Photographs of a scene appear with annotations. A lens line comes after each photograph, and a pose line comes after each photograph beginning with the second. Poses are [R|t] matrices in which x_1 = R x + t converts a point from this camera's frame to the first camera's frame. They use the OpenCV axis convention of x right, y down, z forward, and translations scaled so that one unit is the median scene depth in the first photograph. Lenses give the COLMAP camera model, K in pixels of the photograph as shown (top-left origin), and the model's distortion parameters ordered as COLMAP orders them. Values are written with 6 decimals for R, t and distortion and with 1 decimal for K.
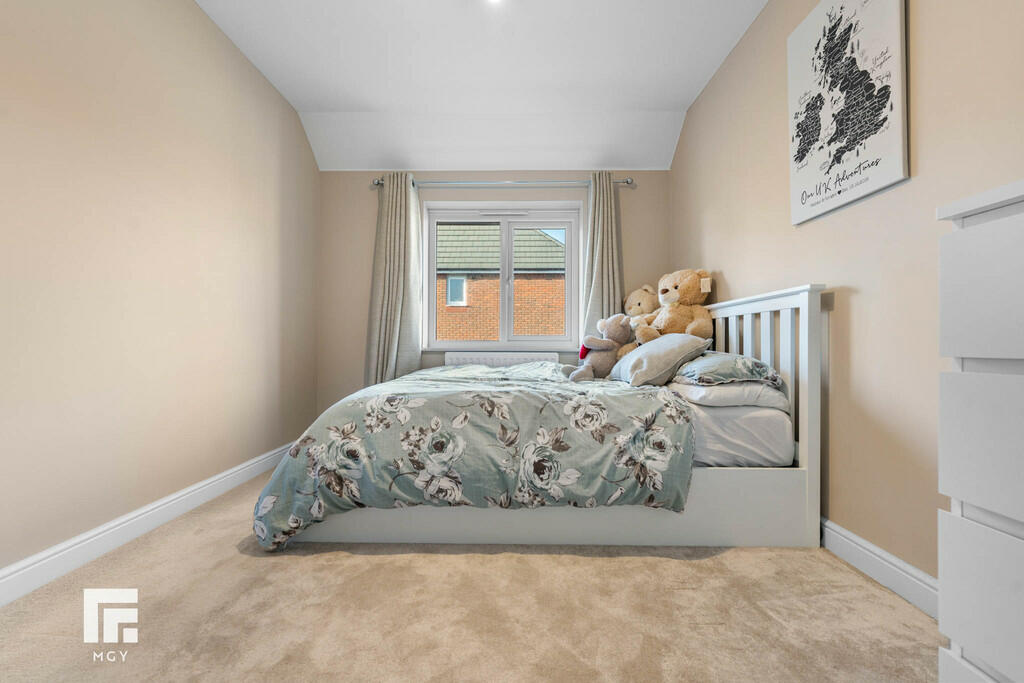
lens RADIAL K [[409.4, 0, 506.9], [0, 409.4, 344.3], [0, 0, 1]] dist [-0.000868, -0.000542]
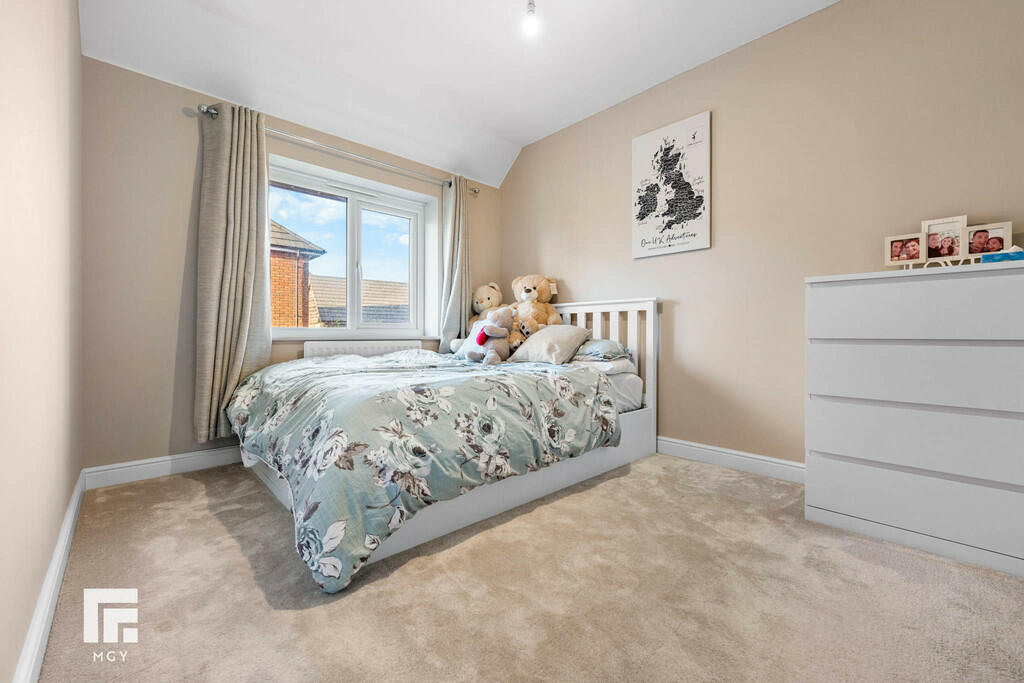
lens RADIAL K [[412.5, 0, 507.0], [0, 412.5, 337.5], [0, 0, 1]] dist [0.000624, -0.000530]
pose [[0.728103, -0.006611, 0.685436, -0.870174], [-0.002409, 0.999923, 0.012204, -0.000740], [-0.685464, -0.010537, 0.728031, 0.186477]]
